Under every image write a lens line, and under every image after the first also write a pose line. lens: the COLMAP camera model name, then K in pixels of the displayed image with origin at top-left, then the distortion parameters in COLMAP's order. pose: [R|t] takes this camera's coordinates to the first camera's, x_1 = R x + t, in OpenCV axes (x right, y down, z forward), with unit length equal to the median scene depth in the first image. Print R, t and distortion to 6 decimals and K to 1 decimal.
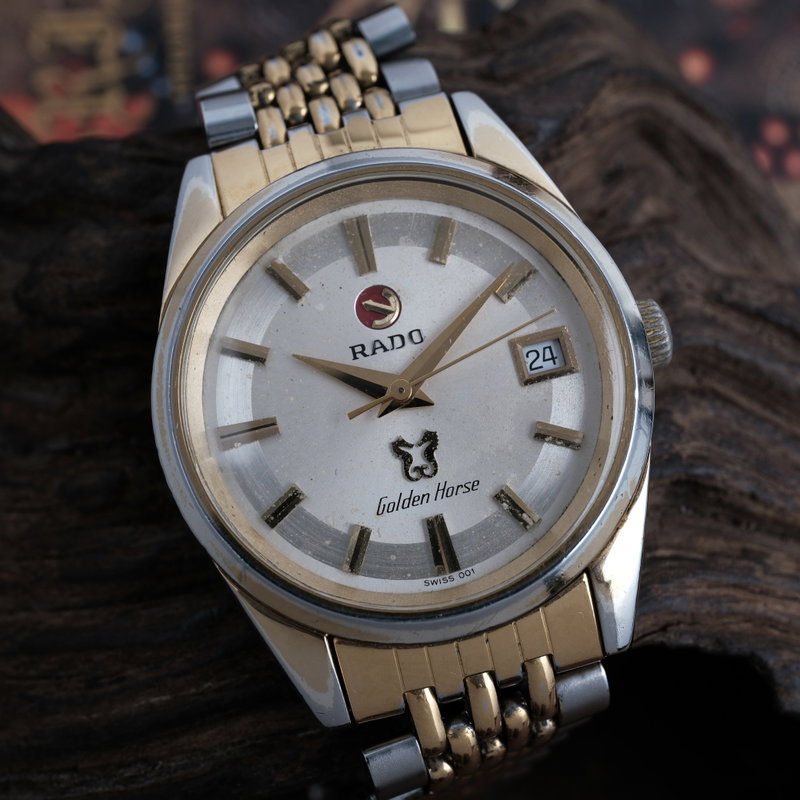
lens RADIAL K [[1362.5, 0, 402.8], [0, 1362.5, 398.2], [0, 0, 1]] dist [0.036087, 0.000000]
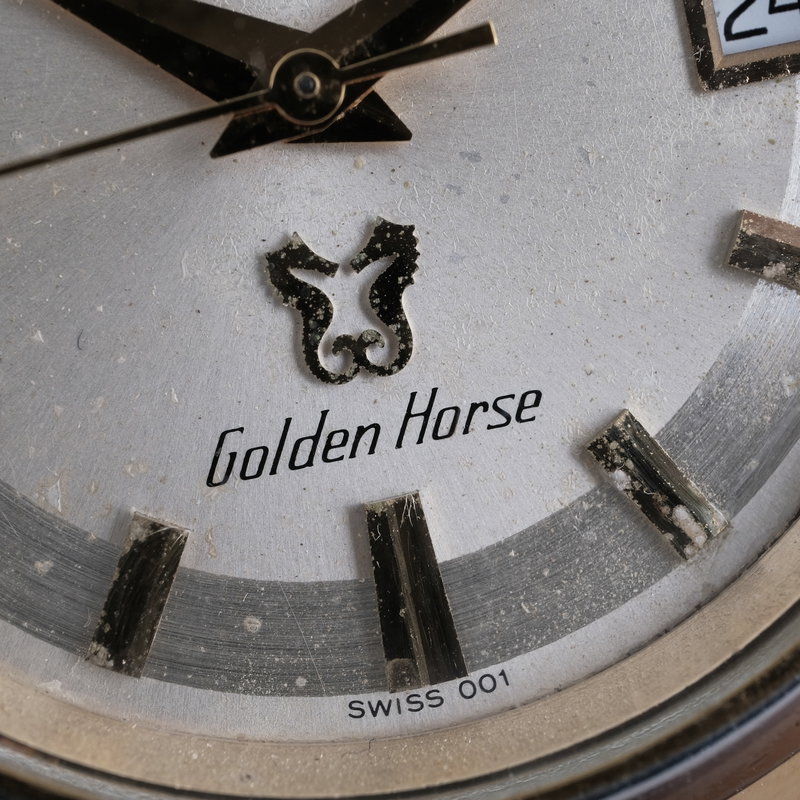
lens RADIAL K [[1362.5, 0, 399.8], [0, 1362.5, 400.1], [0, 0, 1]] dist [0.036087, 0.000000]
pose [[0.997212, 0.049373, 0.055942, 0.006410], [-0.058860, 0.981328, 0.183116, 0.007114], [-0.045856, -0.185898, 0.981498, 0.696567]]
